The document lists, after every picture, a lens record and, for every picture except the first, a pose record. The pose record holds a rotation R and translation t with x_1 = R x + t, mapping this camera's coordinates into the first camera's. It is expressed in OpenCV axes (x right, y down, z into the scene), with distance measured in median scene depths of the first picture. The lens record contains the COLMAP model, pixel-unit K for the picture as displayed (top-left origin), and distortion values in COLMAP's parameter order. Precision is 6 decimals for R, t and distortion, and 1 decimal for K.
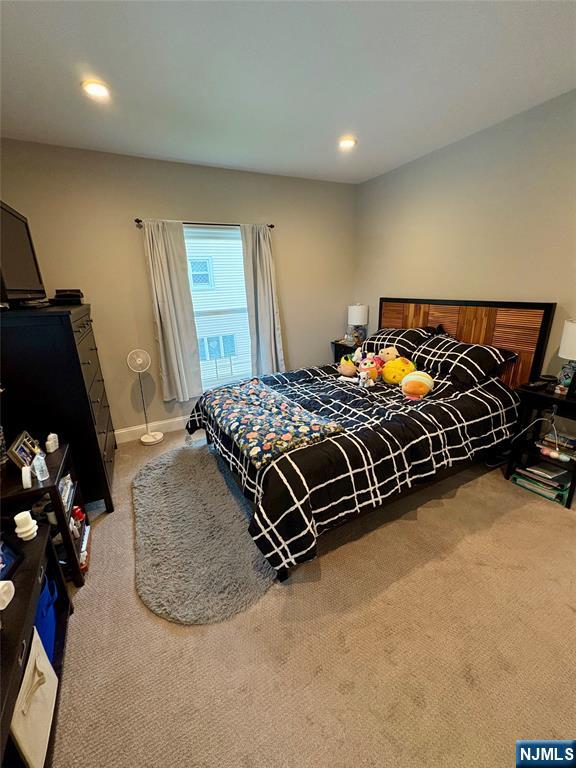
lens RADIAL K [[307.2, 0, 288.8], [0, 307.2, 382.9], [0, 0, 1]] dist [-0.001154, 0.000292]
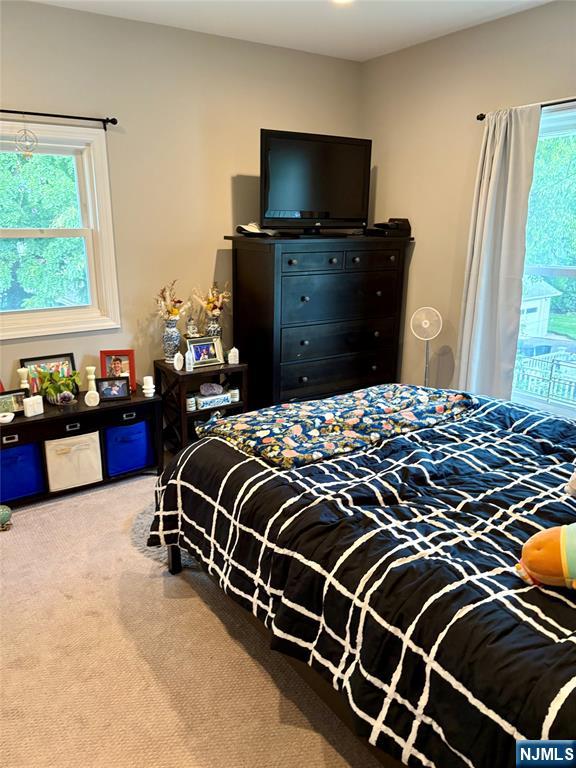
lens RADIAL K [[577.5, 0, 287.9], [0, 577.5, 384.5], [0, 0, 1]] dist [-0.000880, -0.000142]
pose [[0.130509, 0.310745, -0.941491, 0.940829], [-0.313925, 0.913705, 0.258058, -0.228450], [0.940435, 0.261878, 0.216797, 0.562700]]
